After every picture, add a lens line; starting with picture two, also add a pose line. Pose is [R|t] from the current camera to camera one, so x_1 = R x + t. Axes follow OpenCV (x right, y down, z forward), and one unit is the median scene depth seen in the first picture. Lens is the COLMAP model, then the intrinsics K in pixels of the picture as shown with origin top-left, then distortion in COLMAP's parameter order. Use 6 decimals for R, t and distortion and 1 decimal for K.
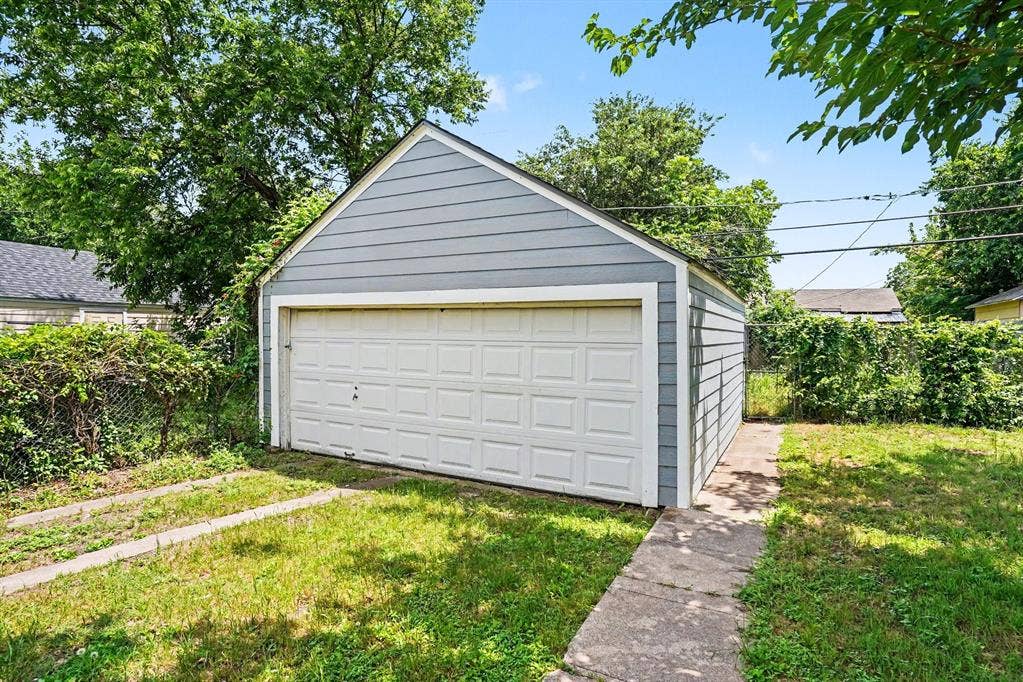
lens RADIAL K [[507.6, 0, 511.5], [0, 507.6, 341.0], [0, 0, 1]] dist [0.000641, 0.000255]
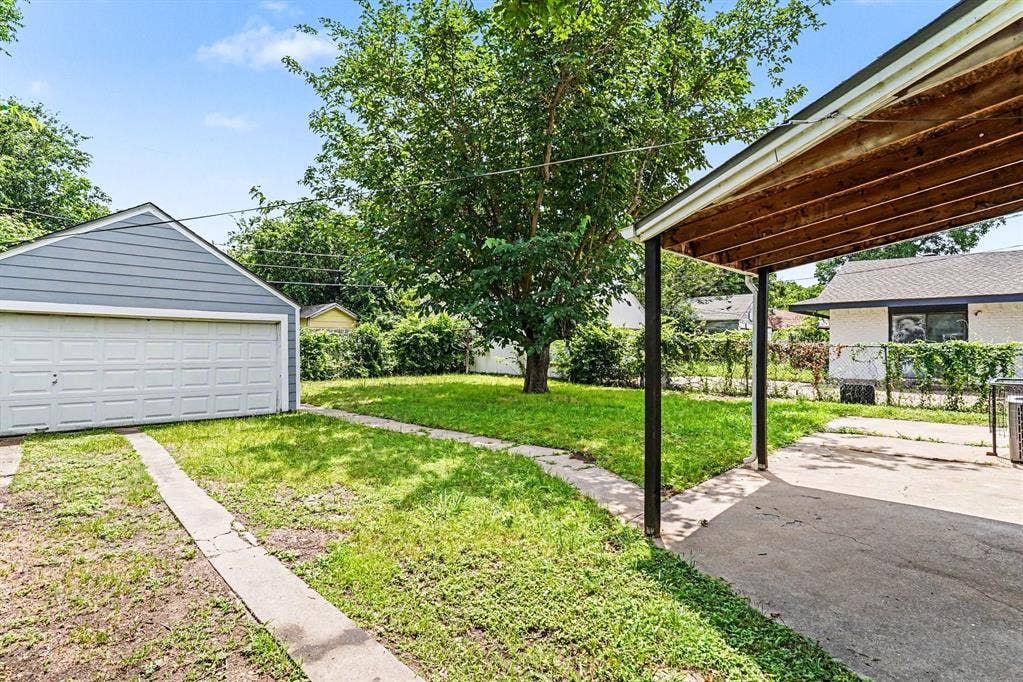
lens RADIAL K [[507.6, 0, 511.5], [0, 507.6, 341.0], [0, 0, 1]] dist [0.000641, 0.000255]
pose [[0.286509, -0.002211, 0.958075, -1.272830], [0.001992, 0.999997, 0.001712, 0.004885], [-0.958075, 0.001418, 0.286512, -0.510277]]
